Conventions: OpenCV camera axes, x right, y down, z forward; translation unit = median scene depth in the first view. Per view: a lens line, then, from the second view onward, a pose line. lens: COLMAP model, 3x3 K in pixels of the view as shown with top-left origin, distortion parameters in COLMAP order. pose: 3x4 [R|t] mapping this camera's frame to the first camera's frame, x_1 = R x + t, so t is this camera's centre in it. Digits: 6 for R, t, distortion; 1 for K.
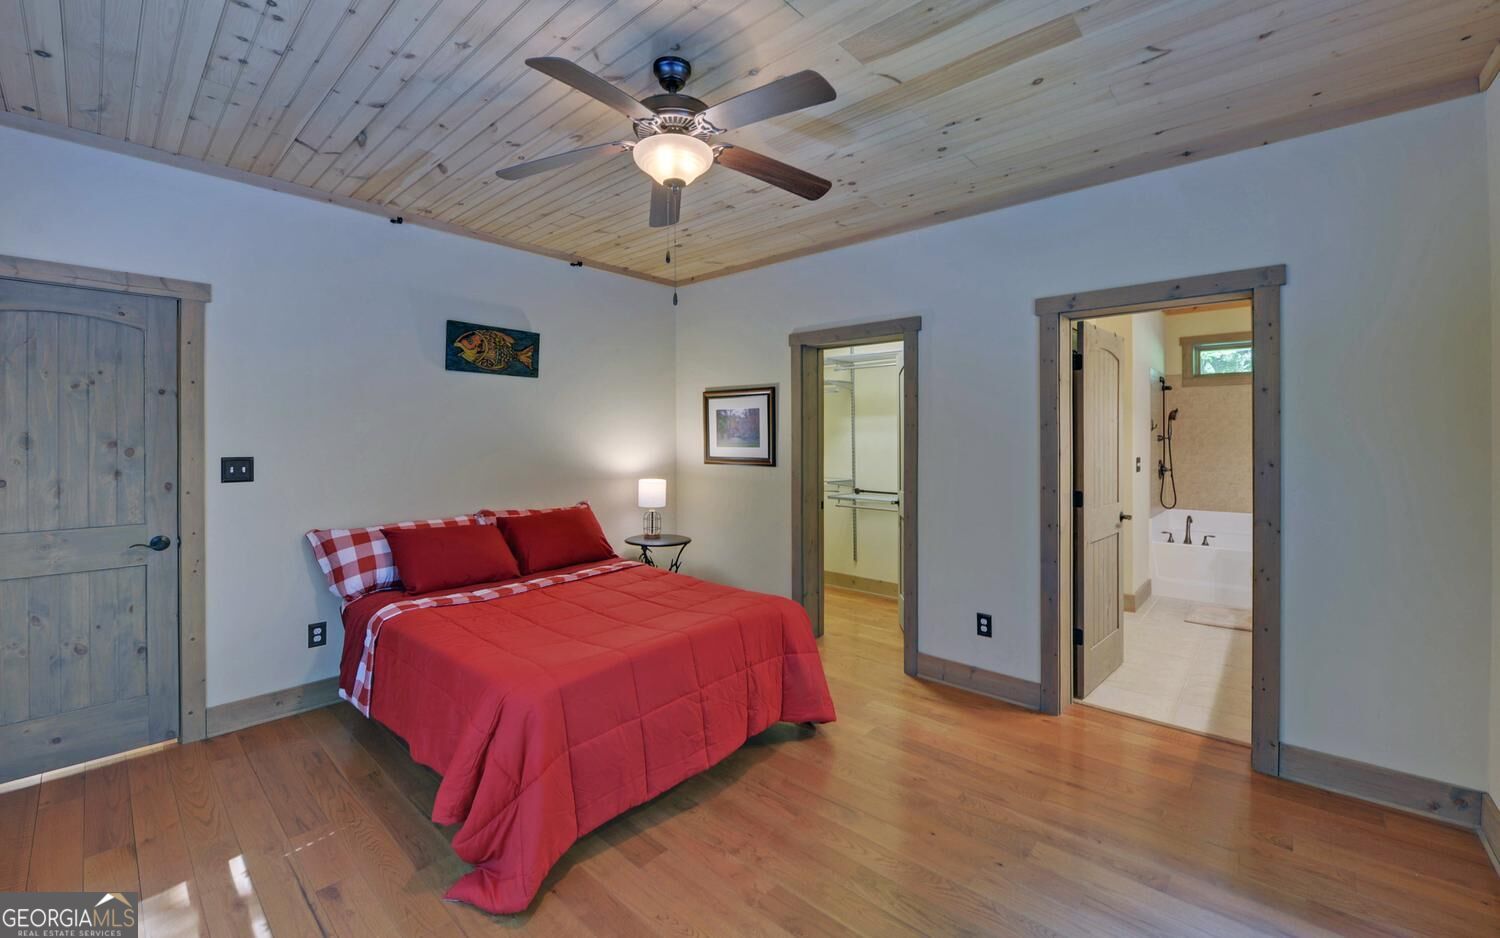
lens RADIAL K [[623.1, 0, 747.3], [0, 623.1, 437.1], [0, 0, 1]] dist [-0.027007, -0.000069]
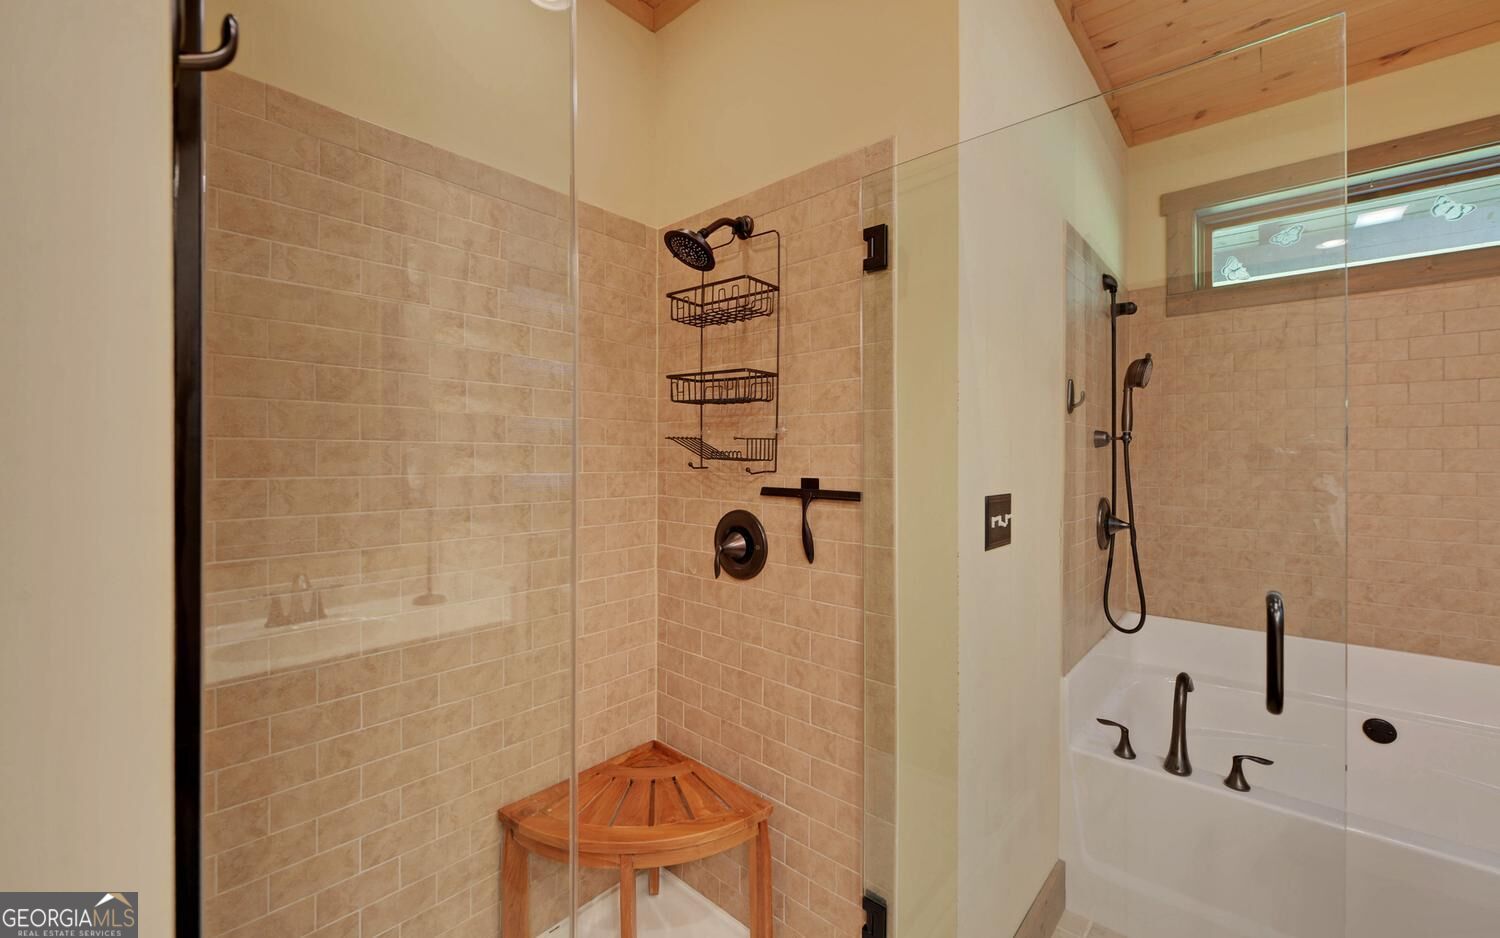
lens RADIAL K [[614.4, 0, 742.9], [0, 614.4, 456.7], [0, 0, 1]] dist [-0.001269, -0.000577]
pose [[0.999935, 0.009205, 0.006723, 0.453554], [-0.009190, 0.999955, -0.002240, 0.015176], [-0.006743, 0.002178, 0.999975, 0.634444]]
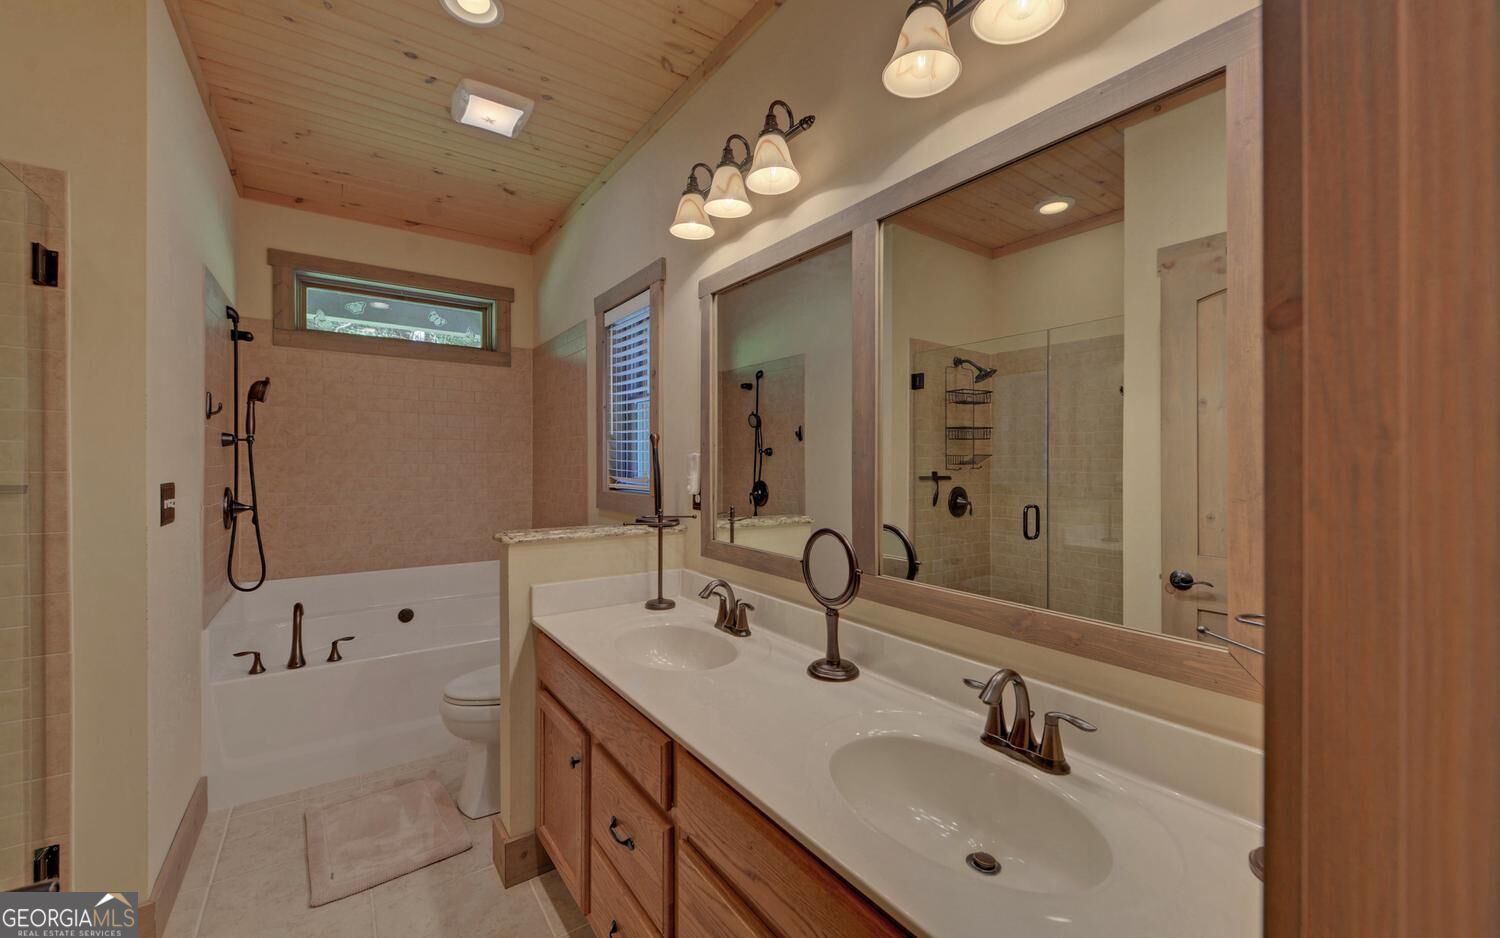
lens RADIAL K [[605.0, 0, 741.1], [0, 605.0, 467.7], [0, 0, 1]] dist [-0.001080, -0.000330]
pose [[0.253572, -0.004218, 0.967307, 0.333403], [-0.008278, 0.999944, 0.006530, 0.016425], [-0.967281, -0.009664, 0.253523, 0.517376]]
